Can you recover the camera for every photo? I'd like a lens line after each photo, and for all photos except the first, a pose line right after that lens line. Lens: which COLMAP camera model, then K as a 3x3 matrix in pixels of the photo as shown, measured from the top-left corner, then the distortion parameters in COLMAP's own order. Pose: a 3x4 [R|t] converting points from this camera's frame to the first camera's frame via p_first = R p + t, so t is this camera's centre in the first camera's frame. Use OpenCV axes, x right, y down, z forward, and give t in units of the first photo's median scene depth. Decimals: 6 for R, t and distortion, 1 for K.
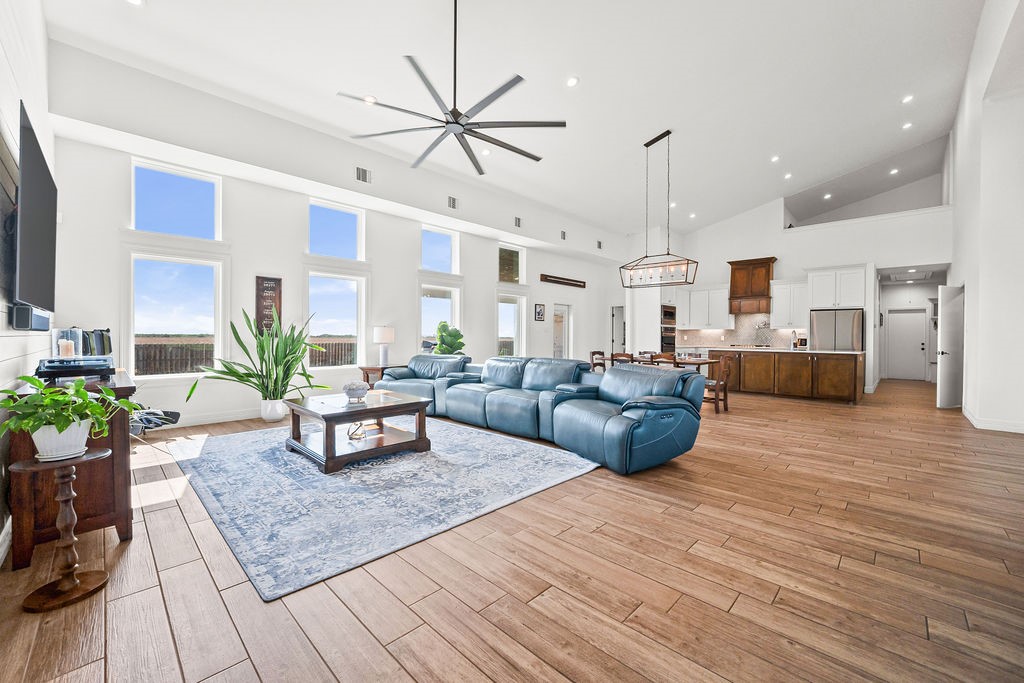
lens RADIAL K [[410.2, 0, 513.6], [0, 410.2, 339.9], [0, 0, 1]] dist [-0.021762, 0.004203]
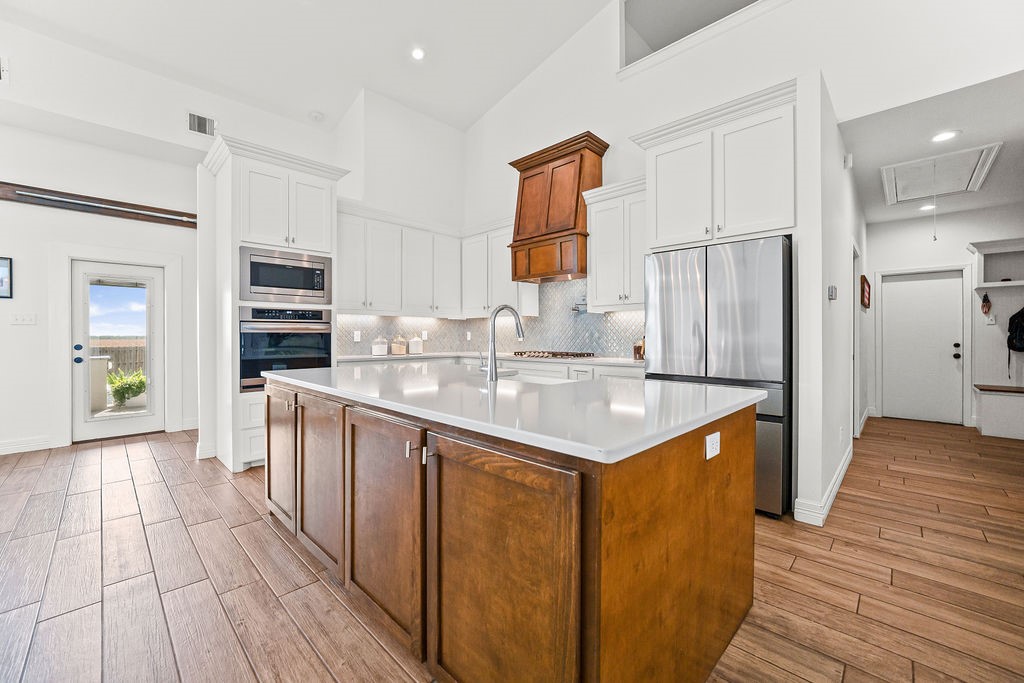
lens RADIAL K [[410.2, 0, 513.4], [0, 410.2, 336.9], [0, 0, 1]] dist [-0.021762, 0.004203]
pose [[0.999963, -0.008632, -0.000069, 0.611779], [0.008631, 0.999950, -0.005037, -0.001653], [0.000112, 0.005036, 0.999987, 0.649470]]
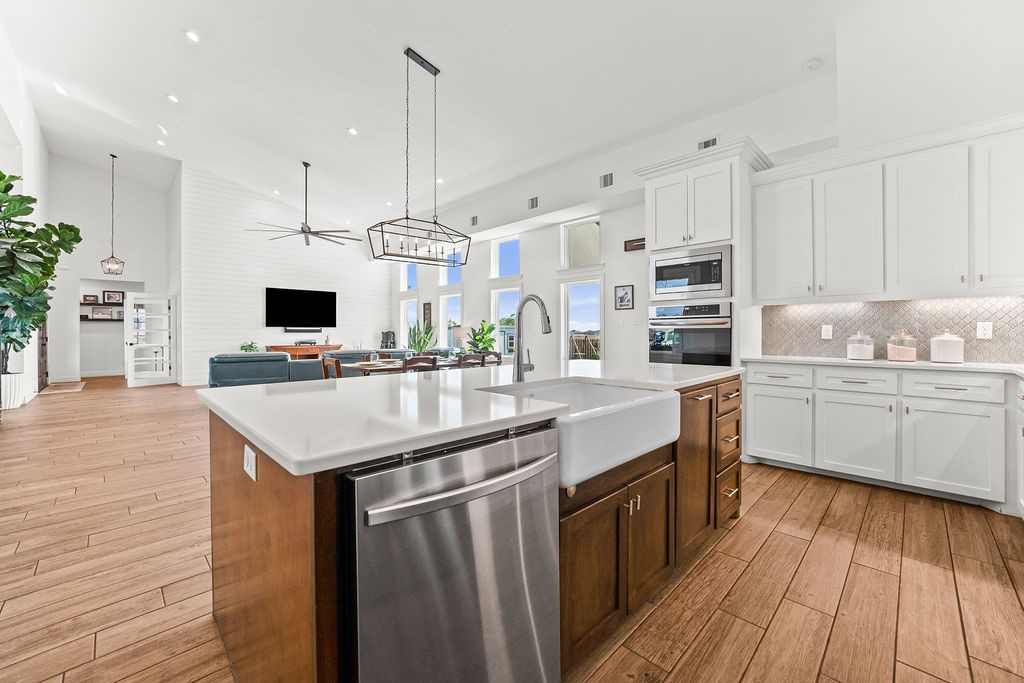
lens RADIAL K [[410.2, 0, 515.0], [0, 410.2, 332.6], [0, 0, 1]] dist [-0.021762, 0.004203]
pose [[-0.013916, -0.007709, -0.999873, 0.803536], [-0.006225, 0.999952, -0.007623, -0.001378], [0.999884, 0.006118, -0.013964, 0.877005]]
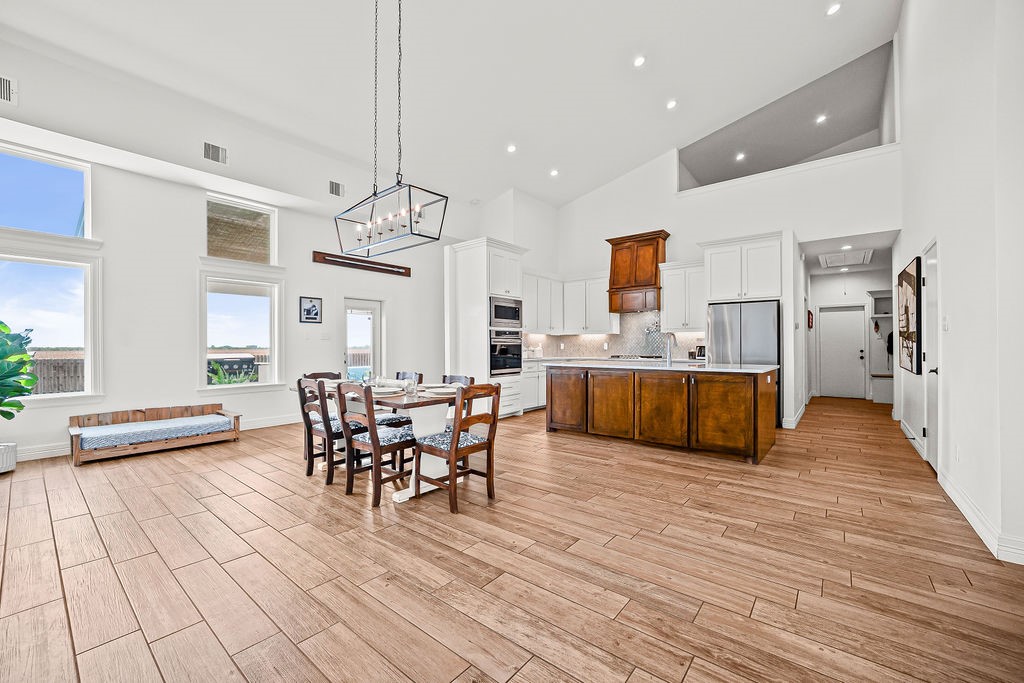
lens RADIAL K [[410.2, 0, 513.0], [0, 410.2, 344.3], [0, 0, 1]] dist [-0.021762, 0.004203]
pose [[0.996072, -0.010374, 0.087939, 0.344777], [0.011520, 0.999855, -0.012531, -0.001105], [-0.087796, 0.013495, 0.996047, 0.349565]]
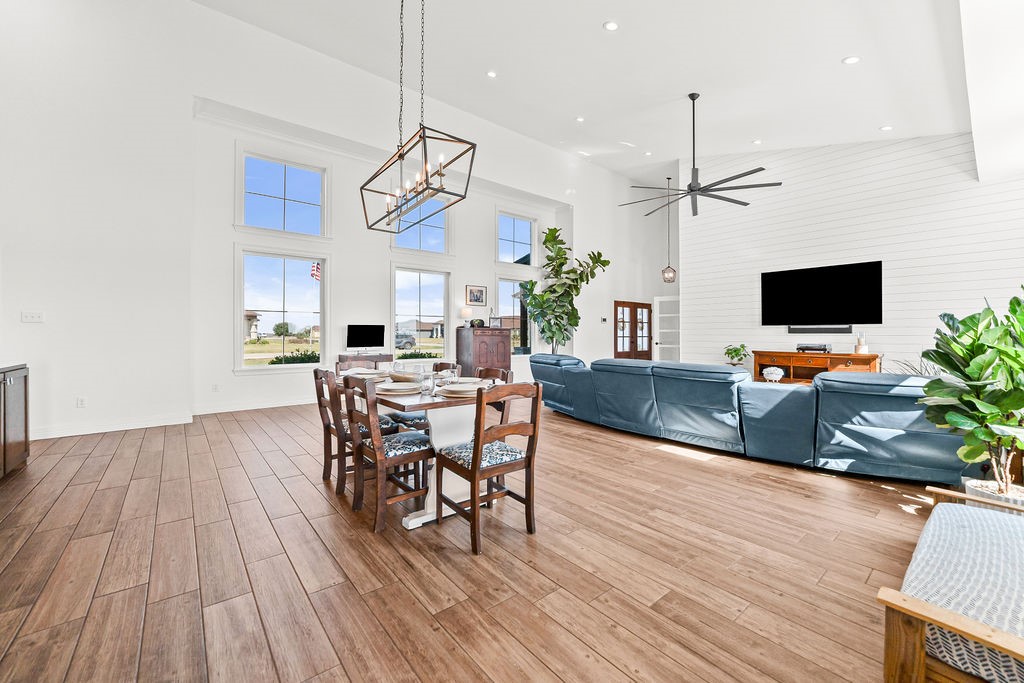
lens RADIAL K [[410.2, 0, 512.1], [0, 410.2, 335.2], [0, 0, 1]] dist [-0.021762, 0.004203]
pose [[-0.993348, -0.009055, 0.114795, 0.143244], [-0.007726, 0.999898, 0.012016, -0.007091], [-0.114892, 0.011050, -0.993316, 1.061184]]
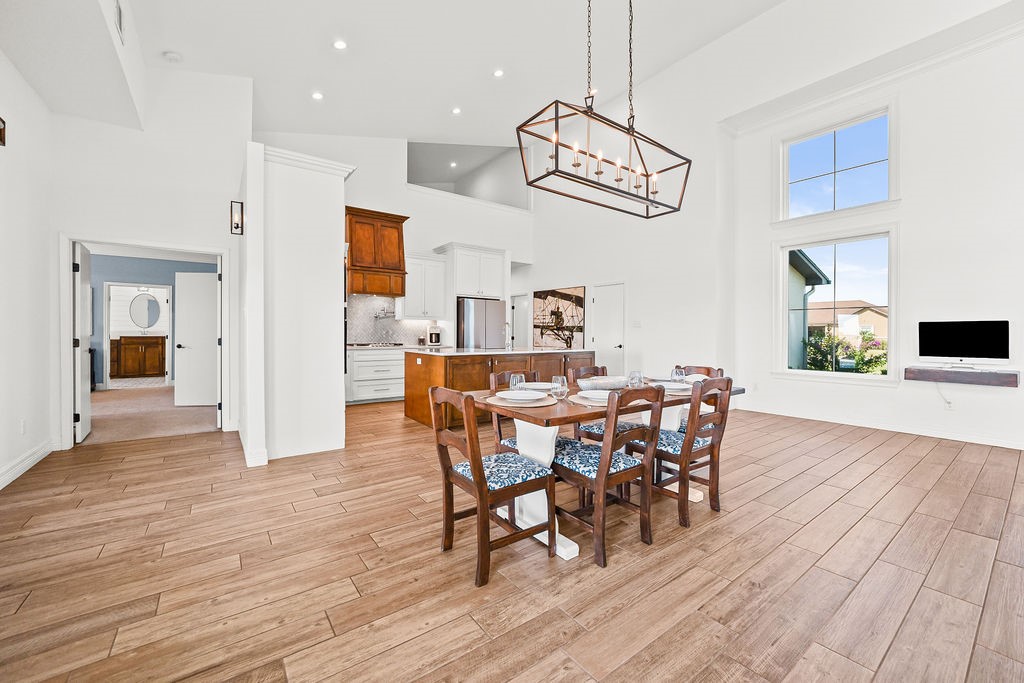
lens RADIAL K [[410.2, 0, 516.3], [0, 410.2, 334.4], [0, 0, 1]] dist [-0.021762, 0.004203]
pose [[0.158910, -0.009453, 0.987248, -0.033545], [0.004758, 0.999950, 0.008808, -0.006994], [-0.987282, 0.003298, 0.158947, 0.762283]]
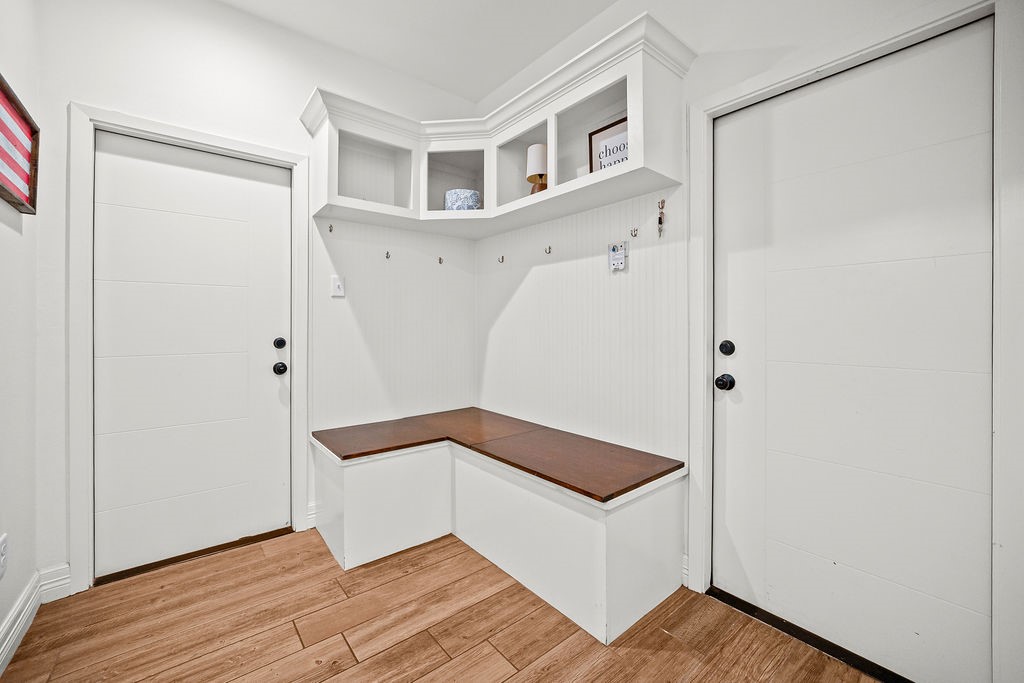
lens RADIAL K [[410.2, 0, 515.4], [0, 410.2, 321.7], [0, 0, 1]] dist [-0.021762, 0.004203]
pose [[0.117527, 0.006709, 0.993047, 1.000364], [0.011621, 0.999899, -0.008131, 0.003478], [-0.993002, 0.012496, 0.117437, 1.036517]]
